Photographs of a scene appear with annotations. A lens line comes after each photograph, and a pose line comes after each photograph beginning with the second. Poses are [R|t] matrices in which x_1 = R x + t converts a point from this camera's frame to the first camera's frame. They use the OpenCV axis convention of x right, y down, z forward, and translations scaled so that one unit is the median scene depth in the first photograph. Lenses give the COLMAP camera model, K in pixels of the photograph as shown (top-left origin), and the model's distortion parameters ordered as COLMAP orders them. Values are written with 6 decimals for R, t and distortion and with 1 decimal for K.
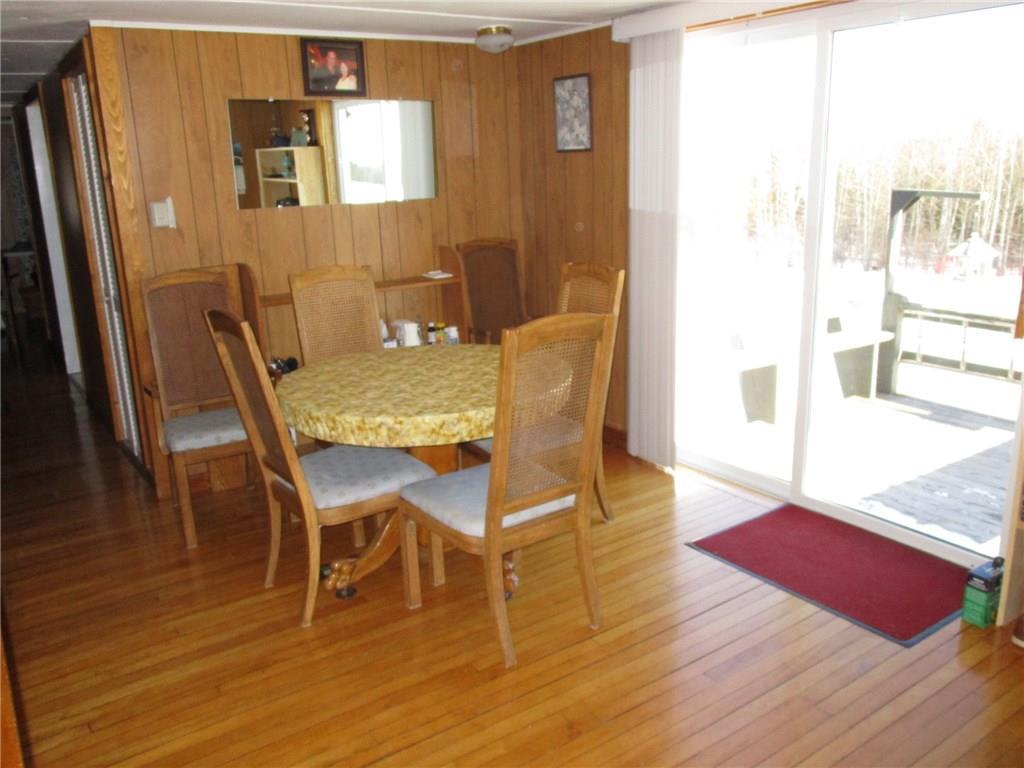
lens RADIAL K [[843.7, 0, 508.0], [0, 843.7, 386.2], [0, 0, 1]] dist [-0.029636, 0.008856]
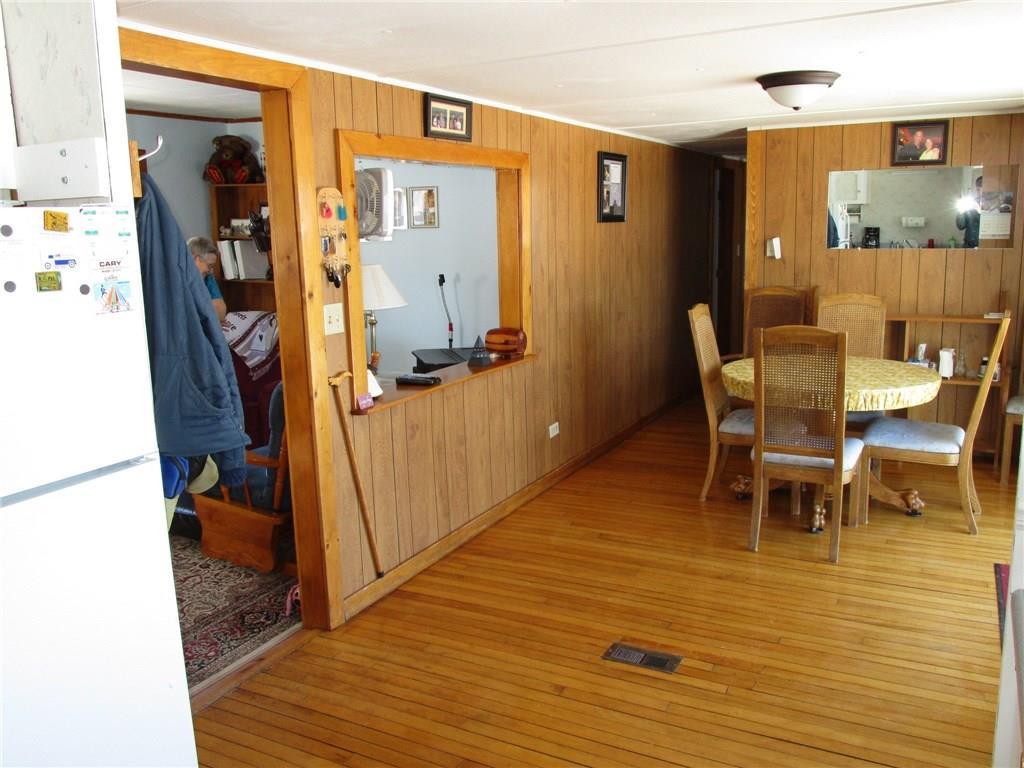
lens RADIAL K [[843.7, 0, 513.0], [0, 843.7, 375.6], [0, 0, 1]] dist [-0.029636, 0.008856]
pose [[0.475349, 0.179891, -0.861210, 0.661692], [-0.221846, 0.971750, 0.080531, -0.001386], [0.851368, 0.152776, 0.501829, -0.112260]]
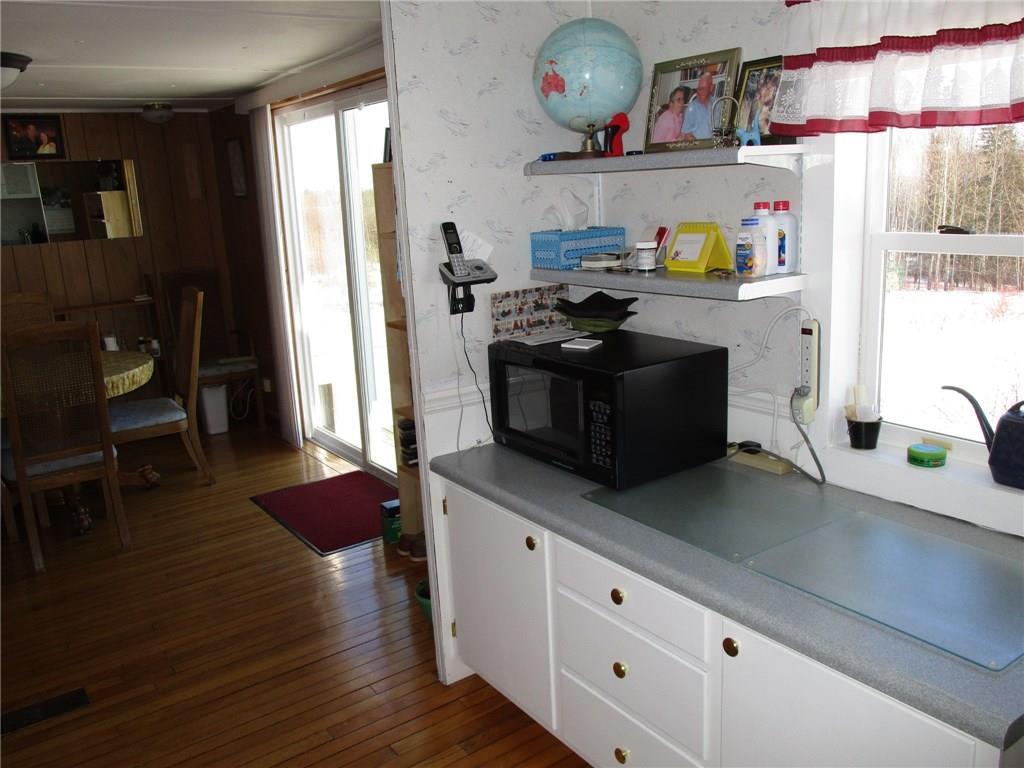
lens RADIAL K [[843.7, 0, 512.5], [0, 843.7, 374.3], [0, 0, 1]] dist [-0.029636, 0.008856]
pose [[0.999500, -0.023197, 0.021498, 0.482532], [0.024079, 0.998838, -0.041741, 0.049143], [-0.020505, 0.042238, 0.998897, -0.261661]]
